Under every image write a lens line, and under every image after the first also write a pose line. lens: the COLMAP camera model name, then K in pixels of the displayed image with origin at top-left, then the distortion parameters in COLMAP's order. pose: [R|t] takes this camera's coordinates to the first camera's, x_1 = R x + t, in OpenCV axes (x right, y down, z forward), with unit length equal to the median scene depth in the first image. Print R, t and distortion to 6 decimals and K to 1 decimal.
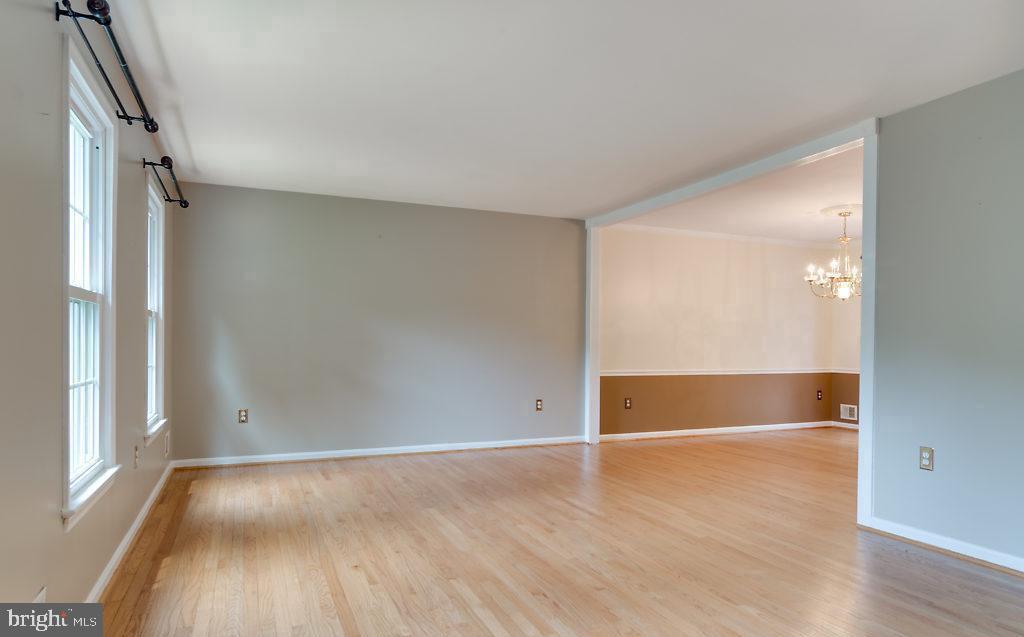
lens RADIAL K [[618.5, 0, 512.0], [0, 618.5, 318.5], [0, 0, 1]] dist [0.001846, 0.000279]
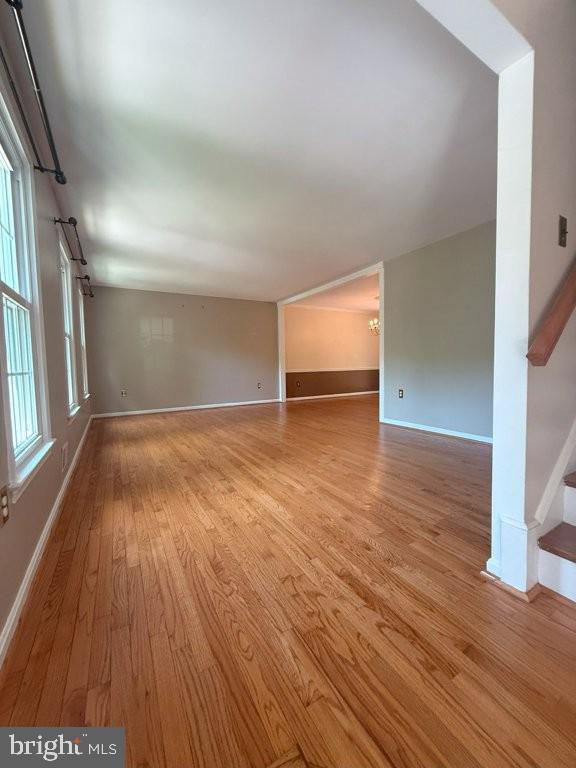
lens RADIAL K [[306.0, 0, 288.6], [0, 306.0, 381.5], [0, 0, 1]] dist [0.000717, -0.000188]
pose [[0.992541, -0.032588, 0.117477, 0.022595], [0.021914, 0.995607, 0.091030, 0.026020], [-0.119927, -0.087777, 0.988895, -0.144022]]
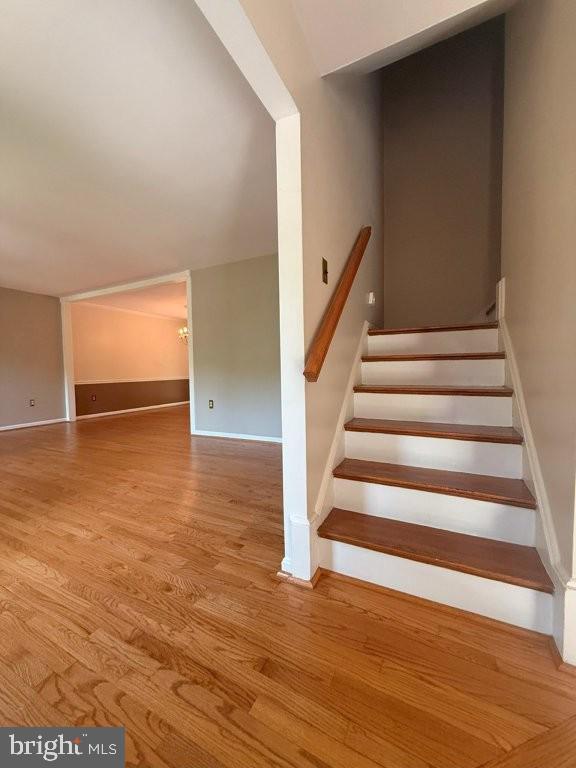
lens RADIAL K [[306.0, 0, 288.6], [0, 306.0, 381.5], [0, 0, 1]] dist [0.000717, -0.000188]
pose [[0.762026, -0.046447, 0.645878, 0.045985], [0.000314, 0.997451, 0.071359, 0.020463], [-0.647546, -0.054175, 0.760098, -0.129577]]
